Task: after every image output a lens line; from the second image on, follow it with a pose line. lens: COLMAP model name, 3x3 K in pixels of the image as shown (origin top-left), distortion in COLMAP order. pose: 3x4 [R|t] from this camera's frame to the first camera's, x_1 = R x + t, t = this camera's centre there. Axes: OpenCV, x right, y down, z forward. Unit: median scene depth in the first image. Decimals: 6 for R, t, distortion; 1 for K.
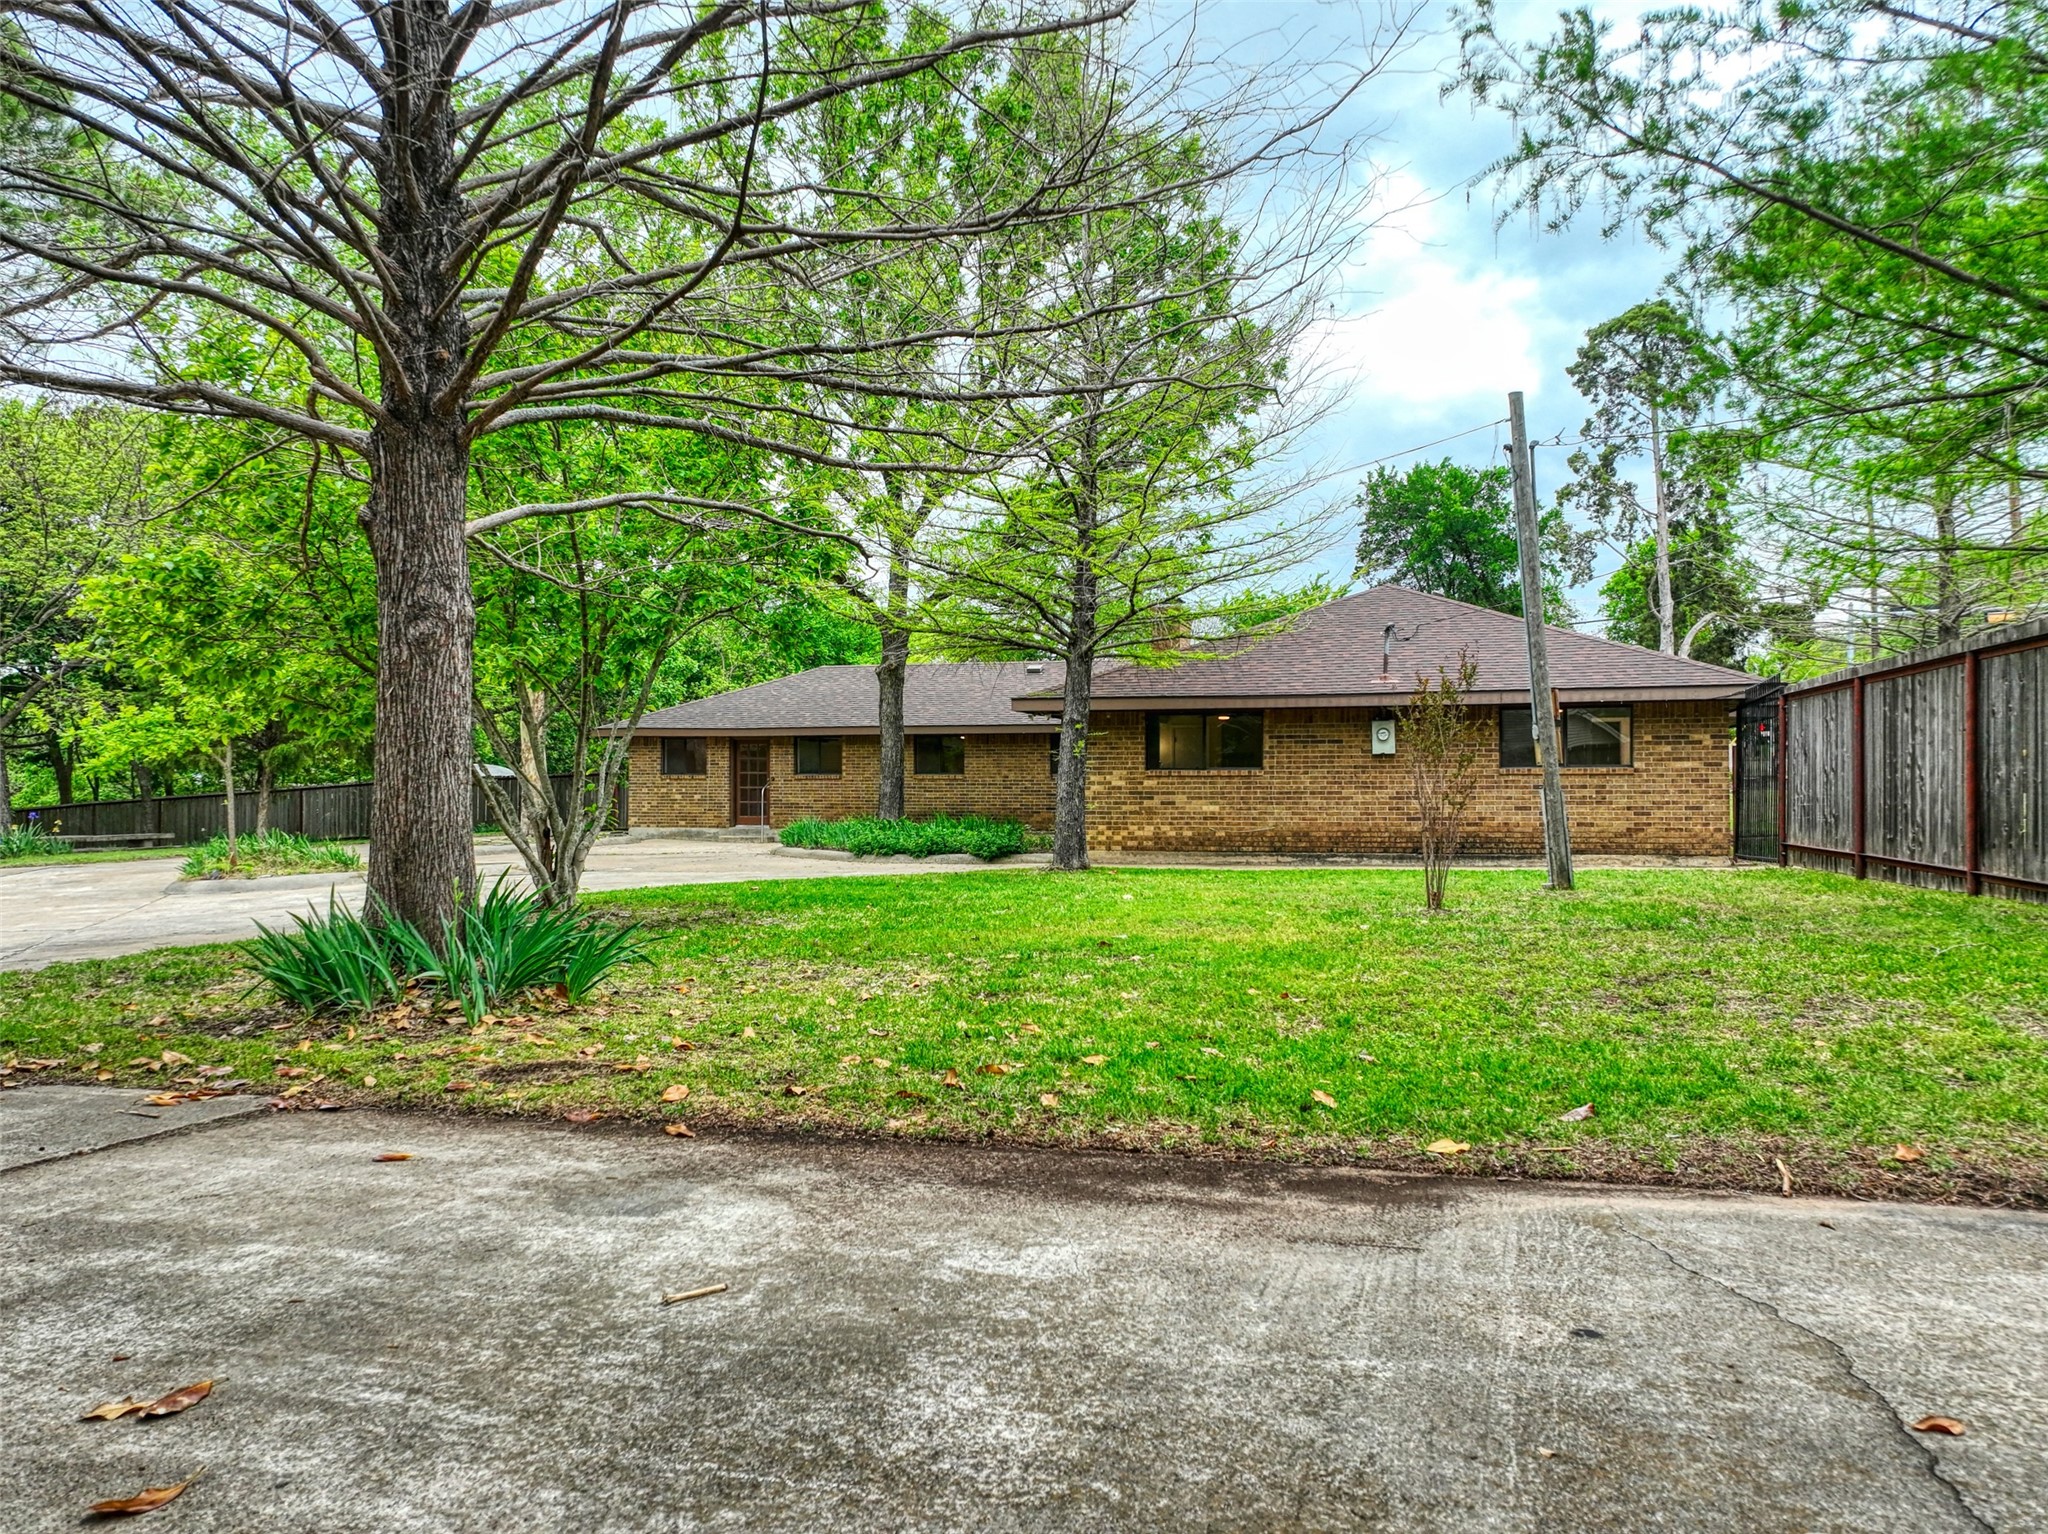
lens RADIAL K [[1517.9, 0, 1027.3], [0, 1517.9, 768.9], [0, 0, 1]] dist [-0.007191, 0.023348]
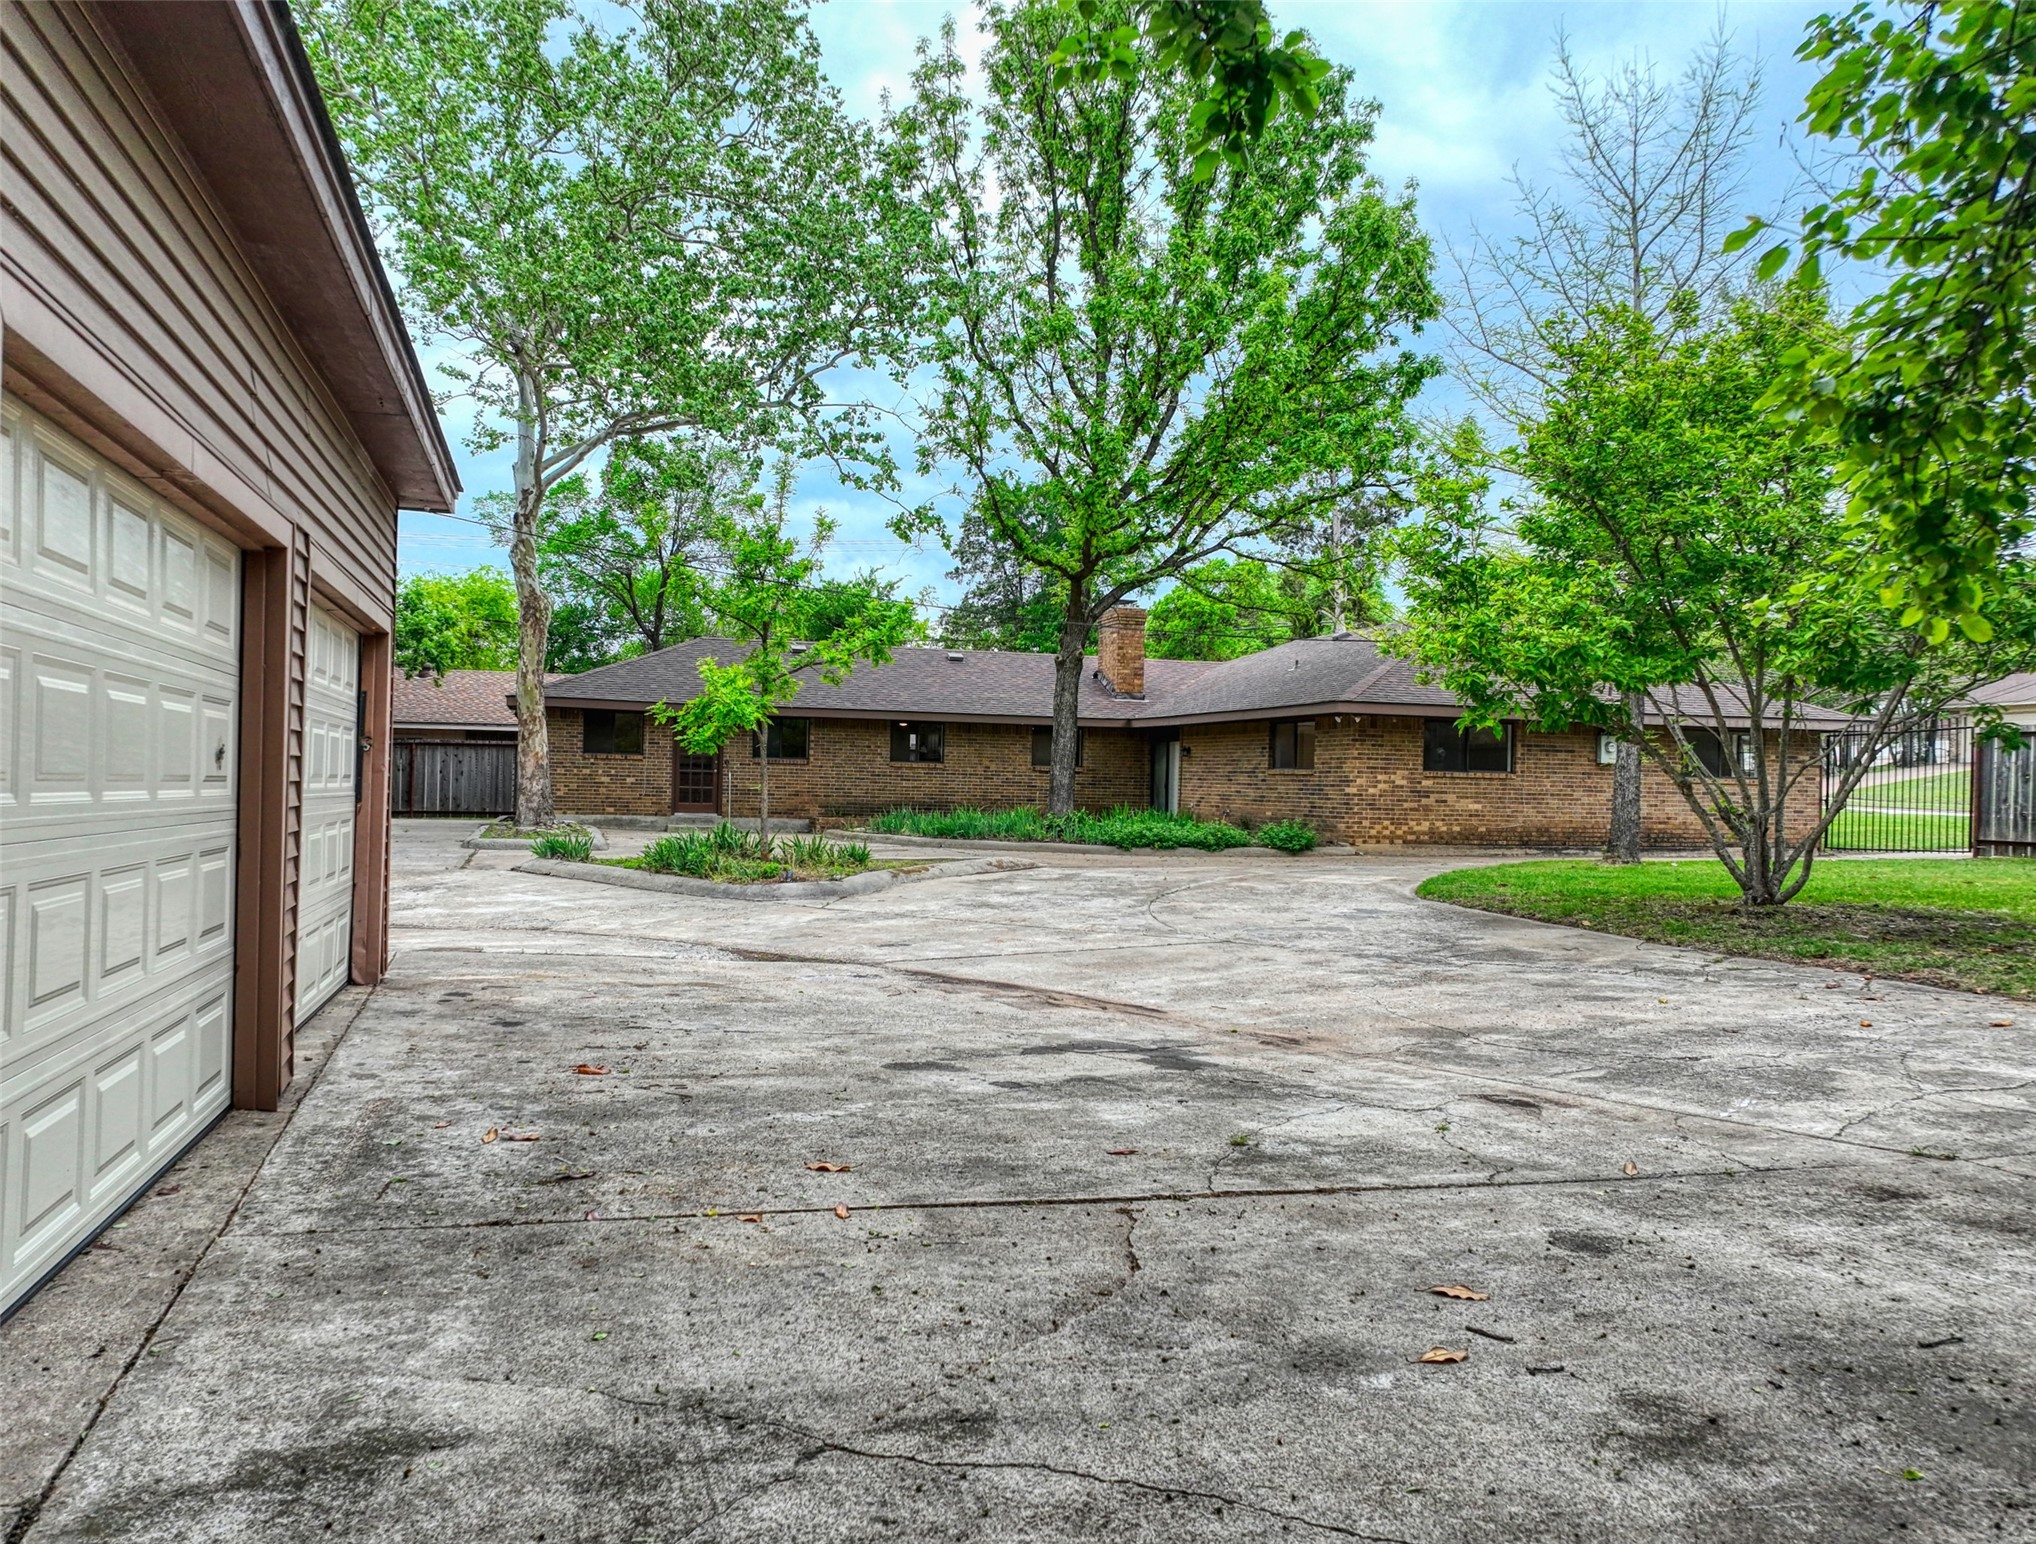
lens RADIAL K [[1533.4, 0, 1016.7], [0, 1533.4, 773.4], [0, 0, 1]] dist [-0.002606, -0.000308]
pose [[0.853384, 0.022971, 0.520777, -0.831878], [-0.029801, 0.999545, 0.004745, 0.006456], [-0.520431, -0.019569, 0.853680, 0.221672]]
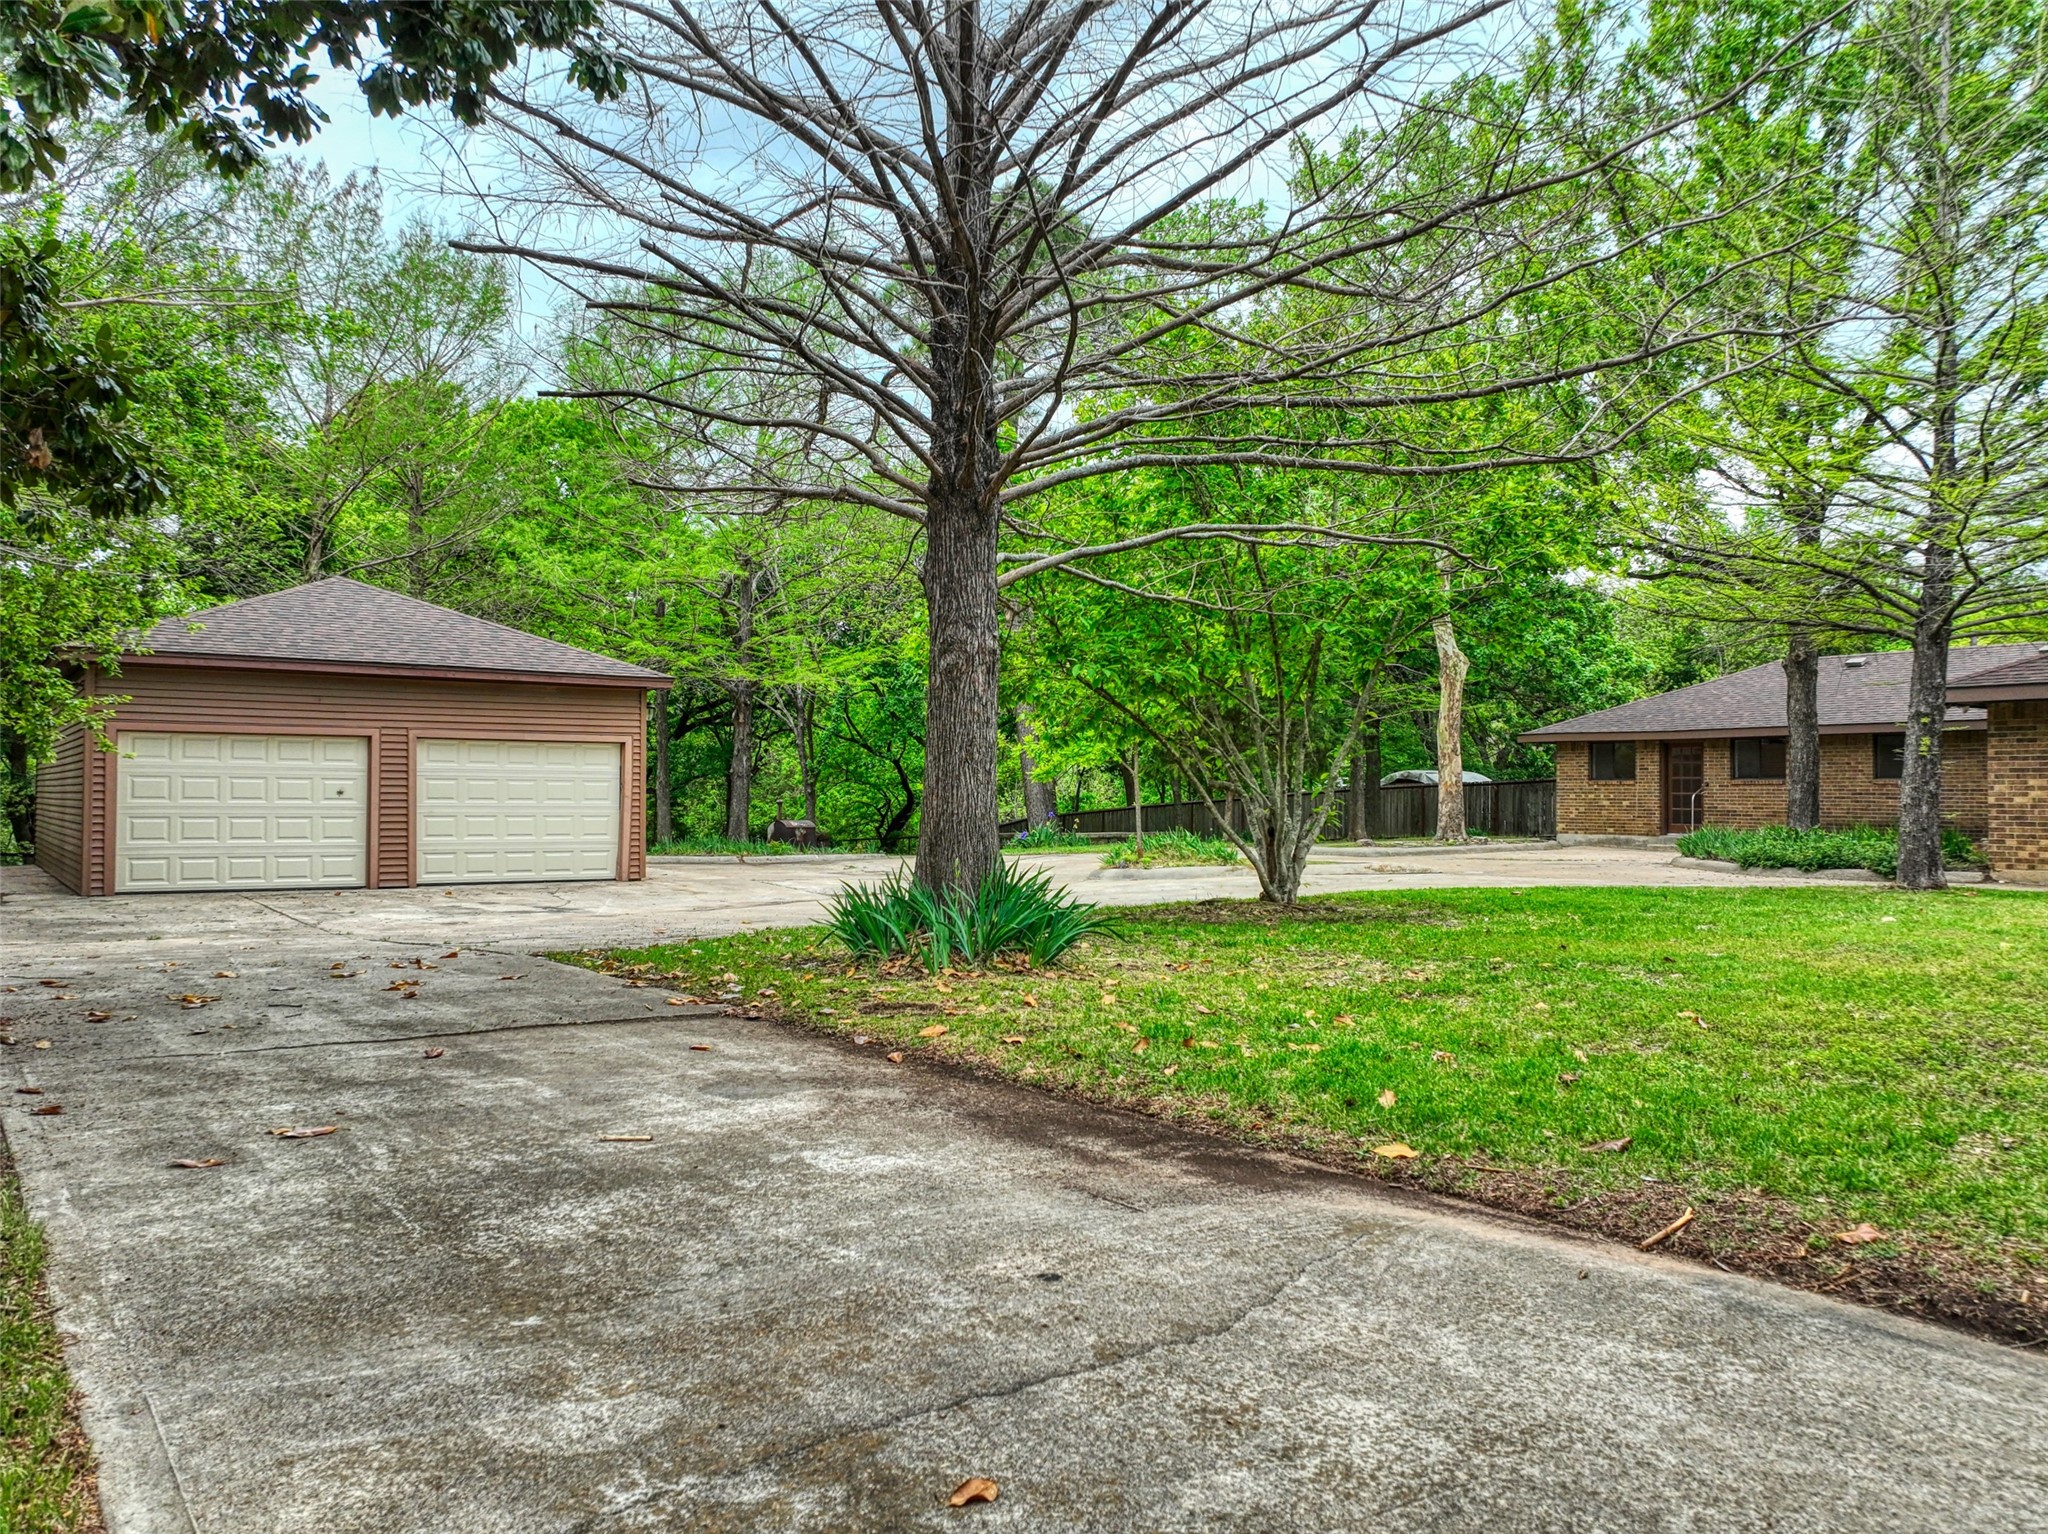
lens RADIAL K [[1517.9, 0, 1030.8], [0, 1517.9, 774.1], [0, 0, 1]] dist [-0.007191, 0.023348]
pose [[0.783869, -0.005492, -0.620902, 0.143746], [0.004549, 0.999985, -0.003102, 0.001914], [0.620910, -0.000393, 0.783882, 0.019030]]
